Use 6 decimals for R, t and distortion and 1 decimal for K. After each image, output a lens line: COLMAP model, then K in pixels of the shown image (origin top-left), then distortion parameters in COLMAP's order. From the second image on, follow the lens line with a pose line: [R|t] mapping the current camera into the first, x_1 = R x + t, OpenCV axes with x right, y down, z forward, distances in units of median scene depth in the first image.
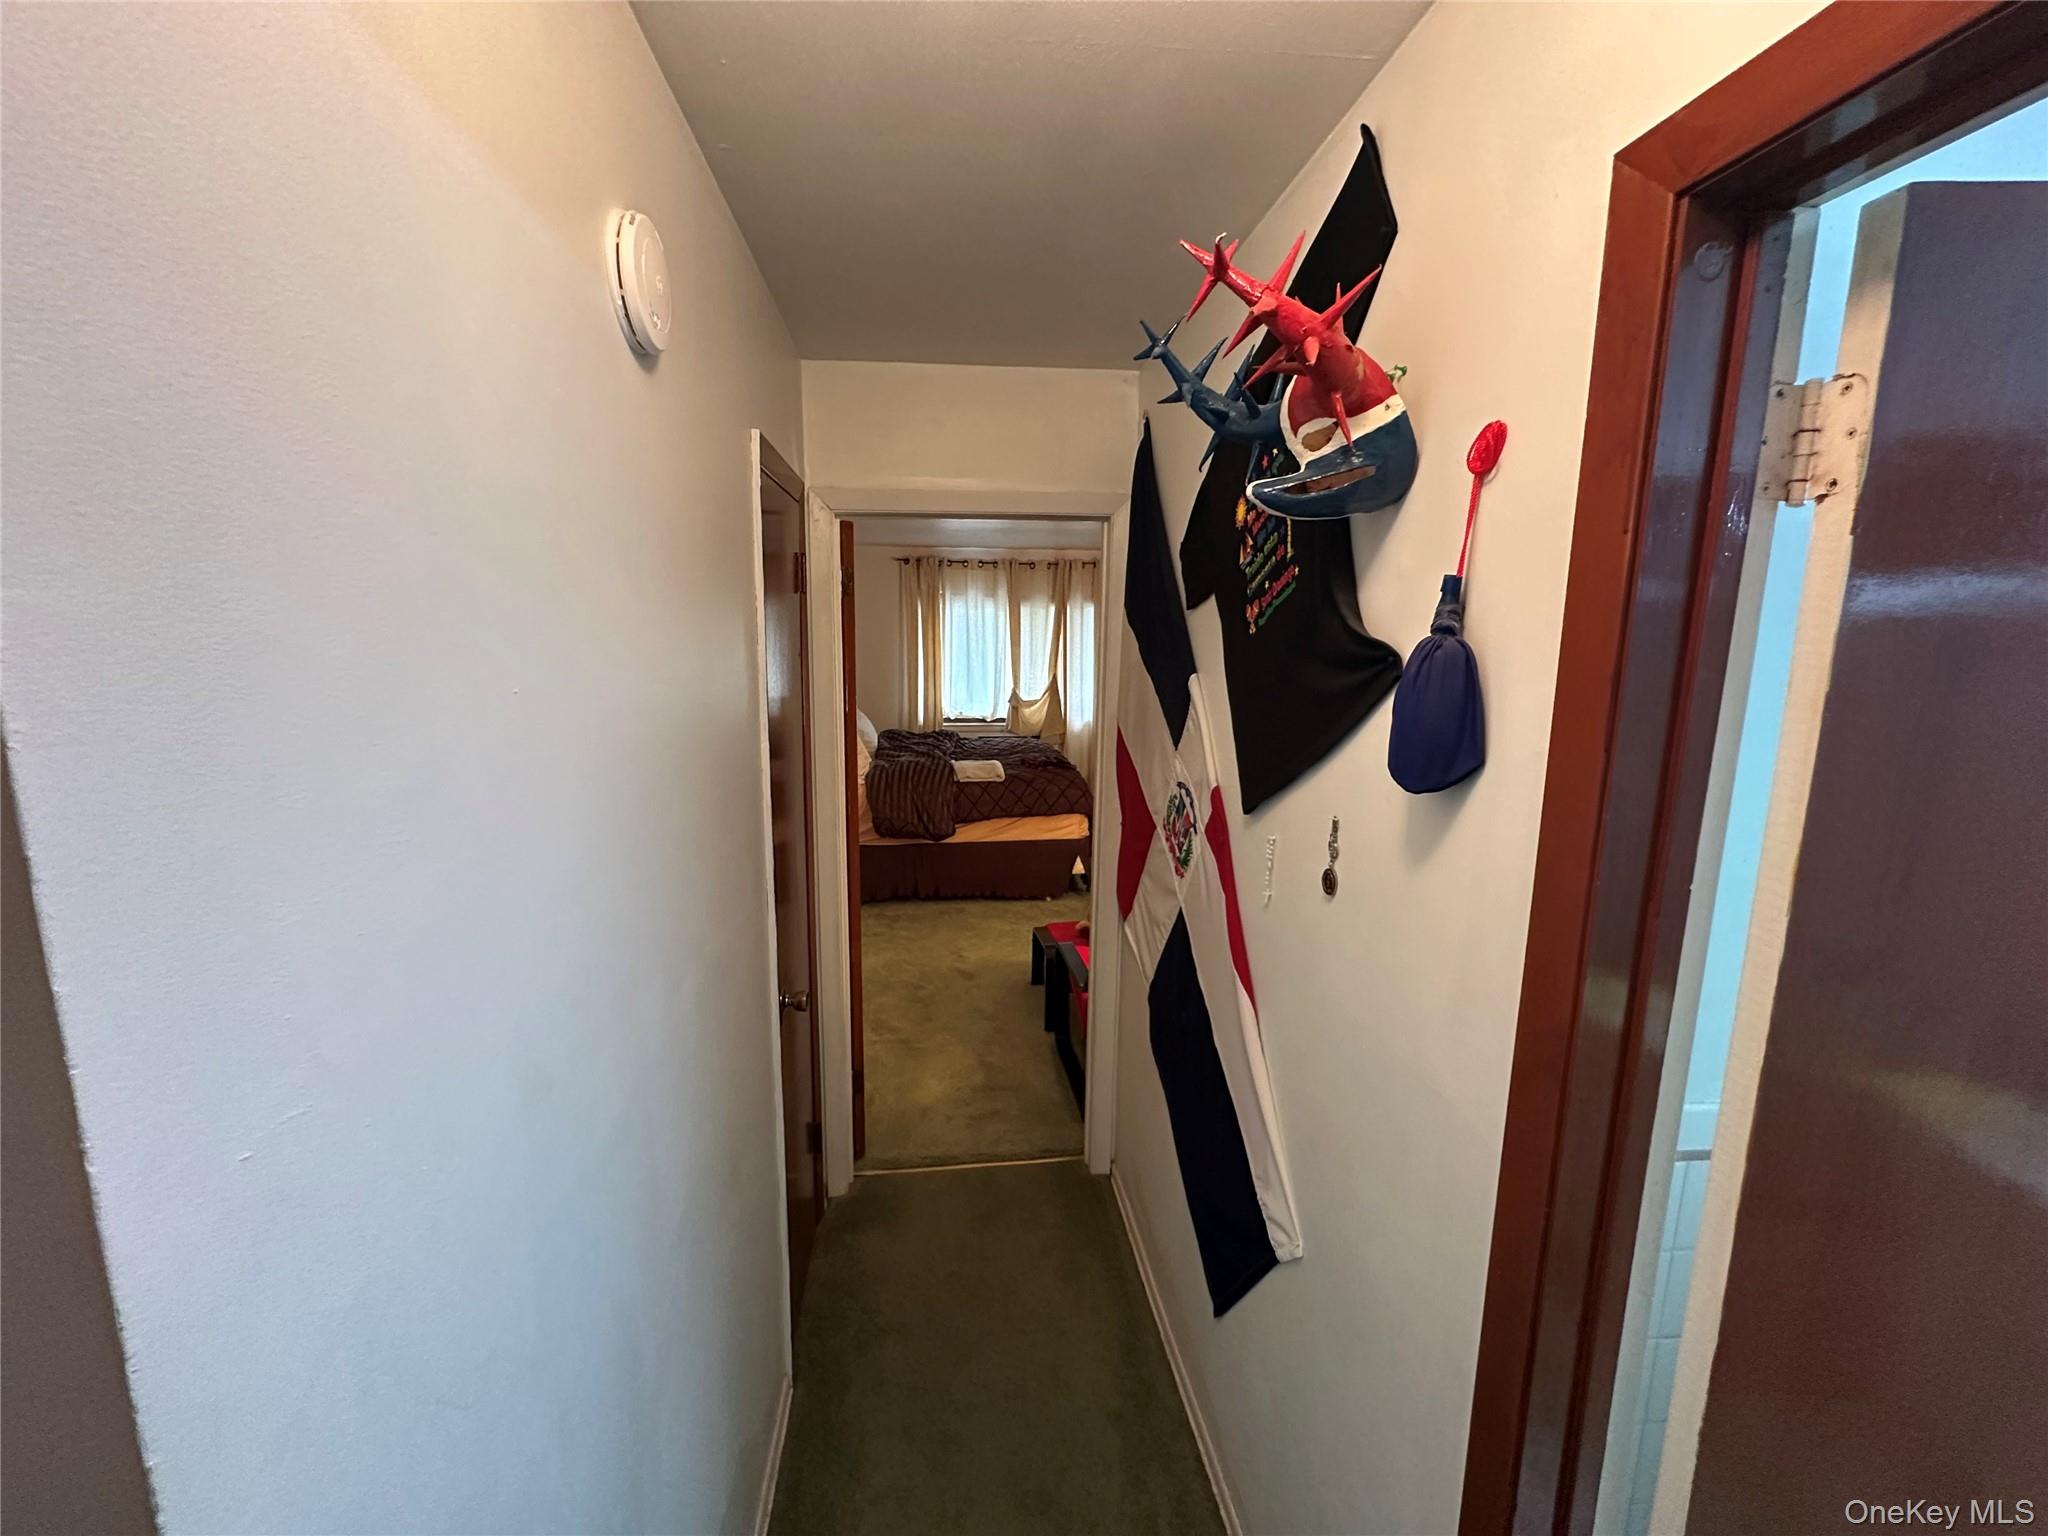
lens RADIAL K [[815.0, 0, 1024.0], [0, 815.0, 768.0], [0, 0, 1]] dist [-0.002129, 0.000078]
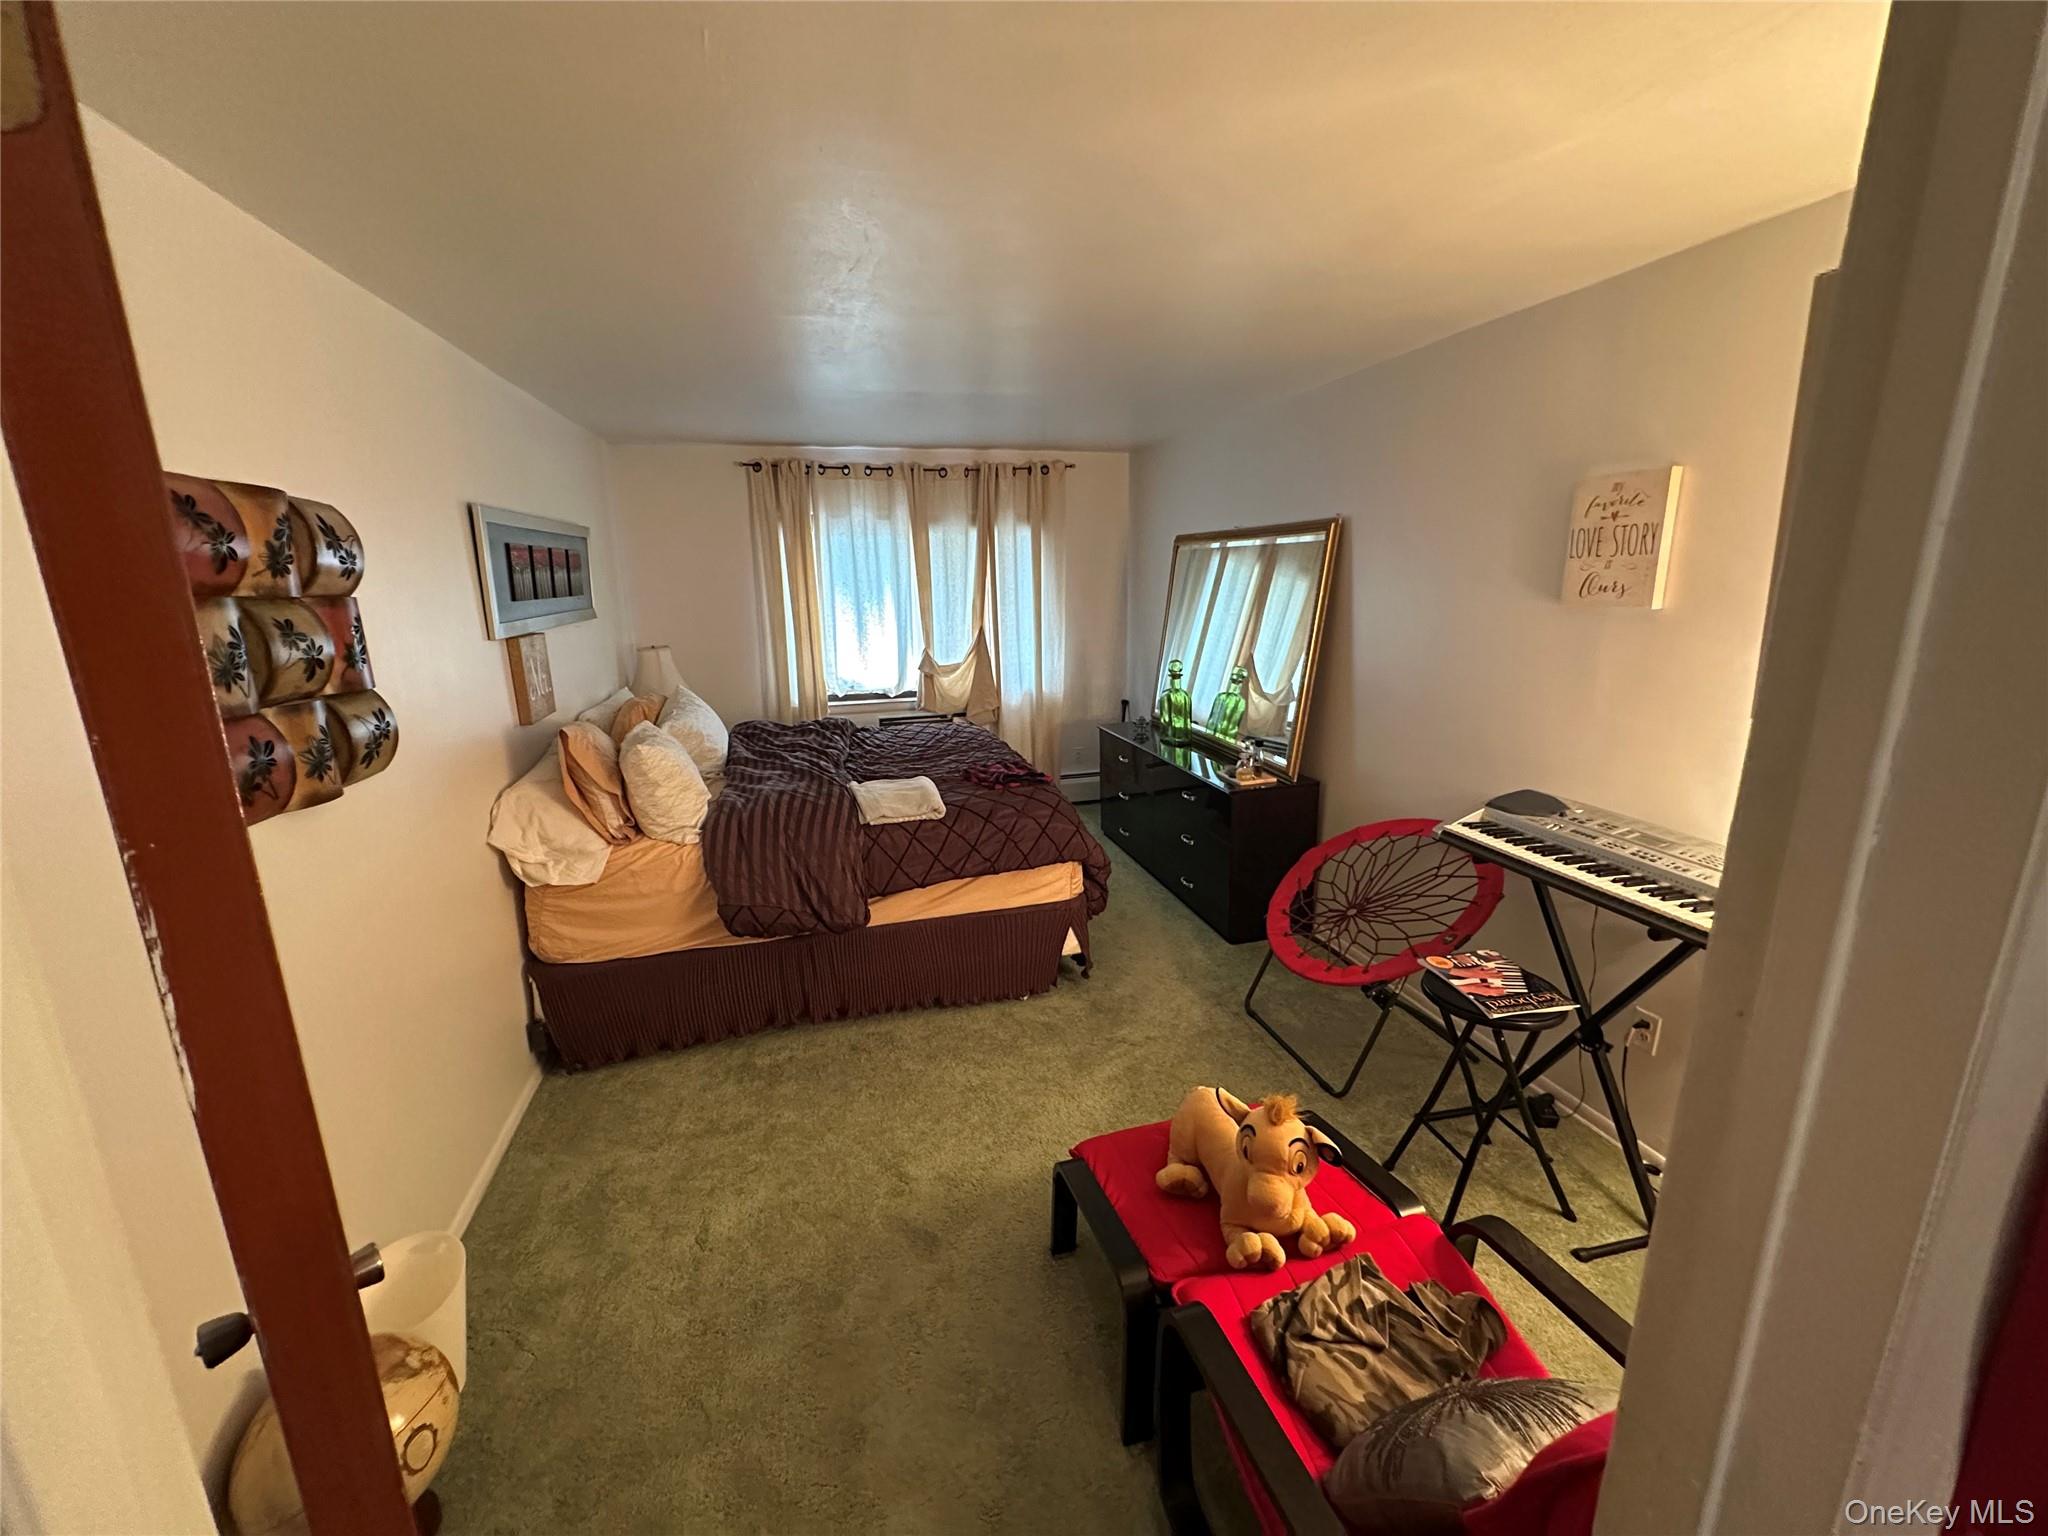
lens RADIAL K [[813.5, 0, 1024.0], [0, 813.5, 768.0], [0, 0, 1]] dist [-0.020293, -0.000028]
pose [[0.988374, -0.060900, 0.139311, -0.035506], [0.051244, 0.996096, 0.071881, -0.044316], [-0.143145, -0.063907, 0.987636, 0.302281]]
